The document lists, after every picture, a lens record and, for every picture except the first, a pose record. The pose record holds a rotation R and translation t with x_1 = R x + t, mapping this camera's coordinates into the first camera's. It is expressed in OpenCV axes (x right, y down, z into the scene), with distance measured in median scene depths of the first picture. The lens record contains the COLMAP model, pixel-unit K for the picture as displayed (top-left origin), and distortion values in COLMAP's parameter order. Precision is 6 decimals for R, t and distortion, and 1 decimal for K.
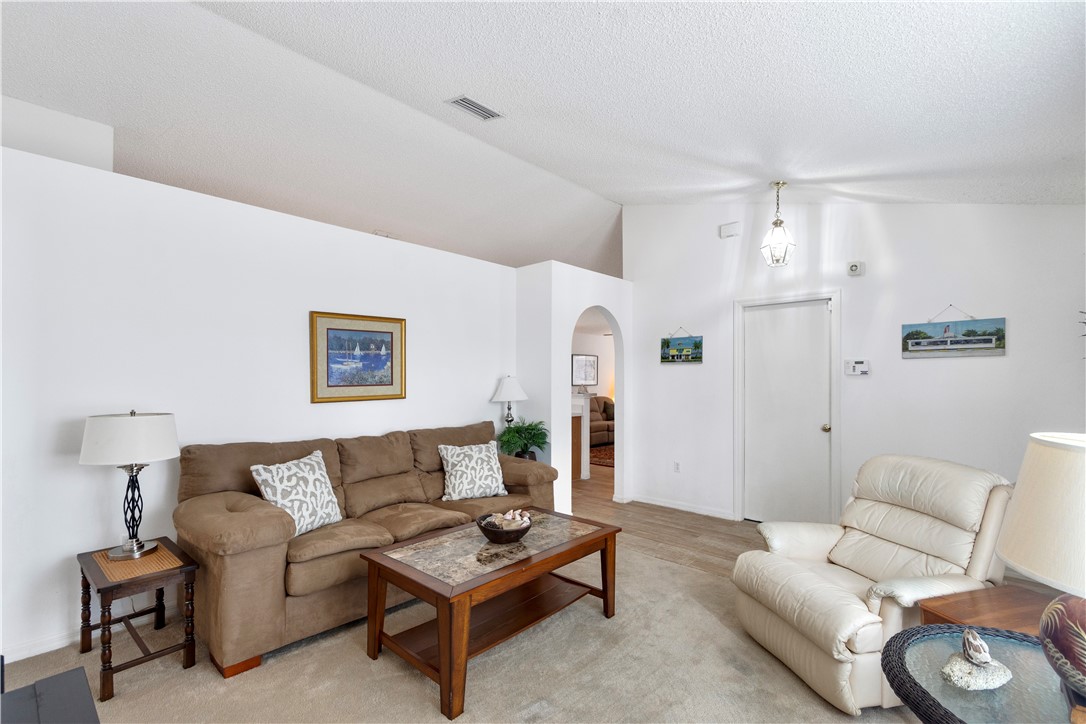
lens RADIAL K [[479.9, 0, 544.7], [0, 479.9, 377.3], [0, 0, 1]] dist [-0.000991, -0.005510]
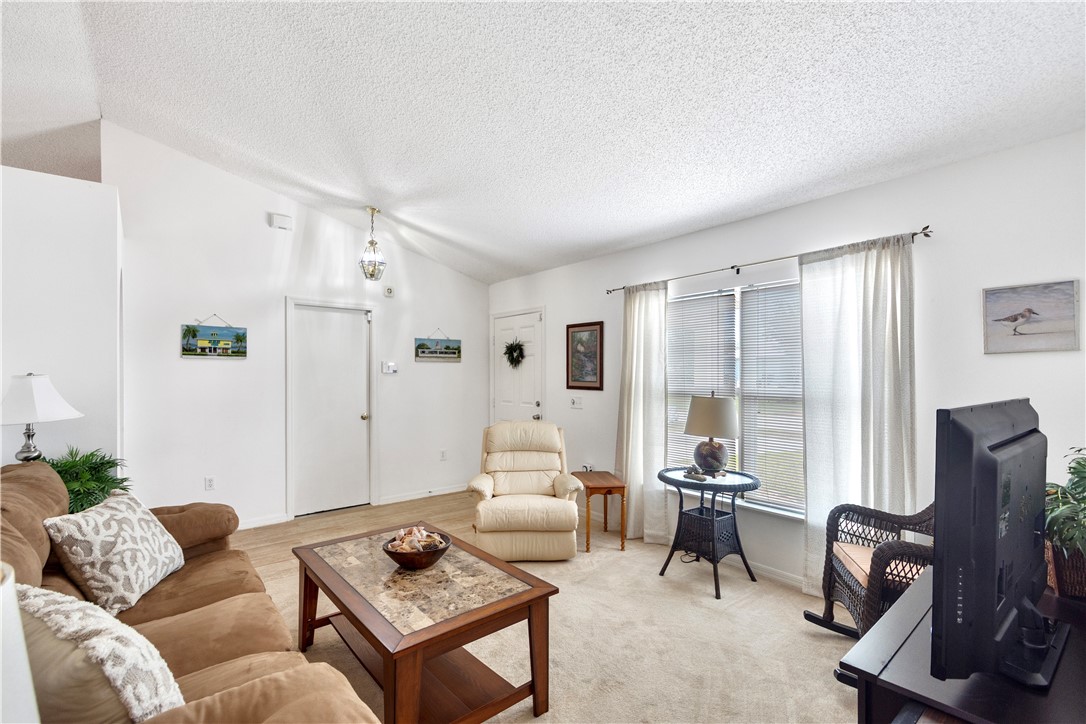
lens RADIAL K [[479.9, 0, 538.8], [0, 479.9, 371.0], [0, 0, 1]] dist [-0.000991, -0.005510]
pose [[0.131215, 0.005018, 0.991341, -0.622949], [-0.005698, 0.999974, -0.004308, -0.007680], [-0.991338, -0.005084, 0.131240, 0.448398]]
